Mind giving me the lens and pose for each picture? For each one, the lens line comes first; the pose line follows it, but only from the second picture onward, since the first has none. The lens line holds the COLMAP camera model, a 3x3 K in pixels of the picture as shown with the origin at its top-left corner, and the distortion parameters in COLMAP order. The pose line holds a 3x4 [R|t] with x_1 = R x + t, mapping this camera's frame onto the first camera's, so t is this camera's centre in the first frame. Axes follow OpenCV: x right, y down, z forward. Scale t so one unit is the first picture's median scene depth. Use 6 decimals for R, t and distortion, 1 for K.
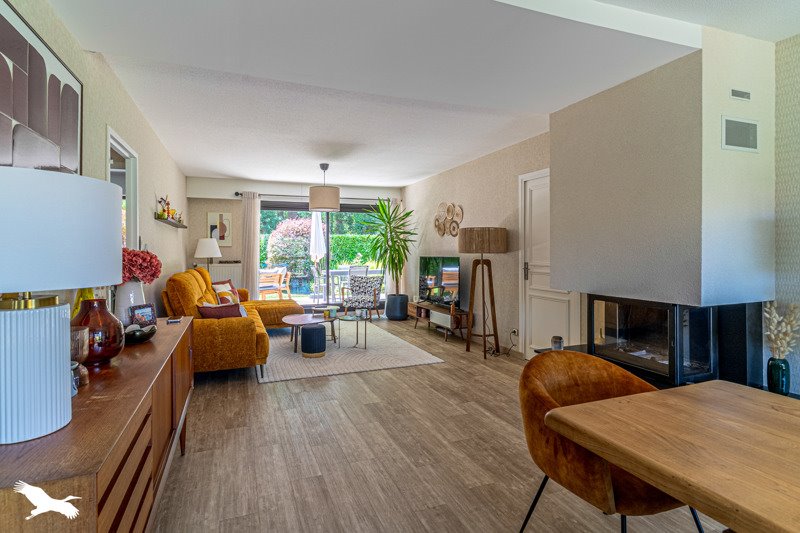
lens RADIAL K [[381.8, 0, 398.5], [0, 381.8, 252.3], [0, 0, 1]] dist [0.006983, -0.000161]
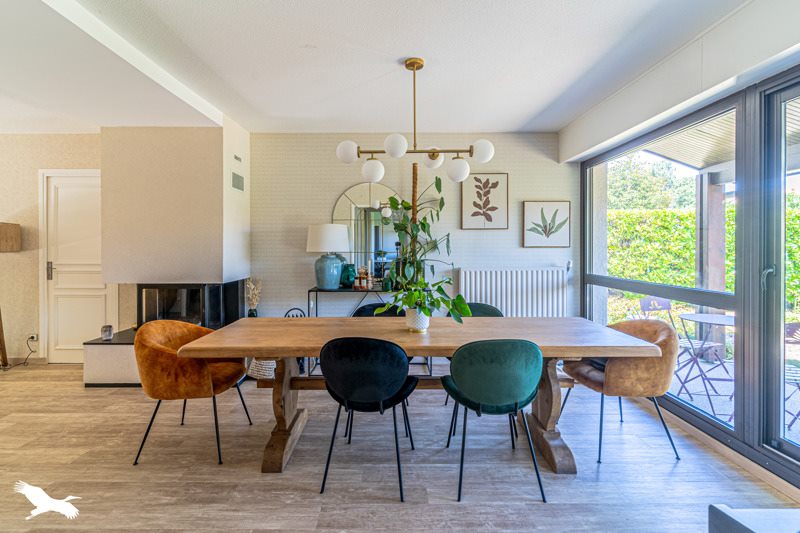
lens RADIAL K [[381.8, 0, 398.5], [0, 381.8, 252.3], [0, 0, 1]] dist [0.006983, -0.000161]
pose [[0.321907, -0.005781, 0.946754, -0.385092], [0.005530, 0.999976, 0.004225, 0.005029], [-0.946755, 0.003875, 0.321931, -0.179537]]
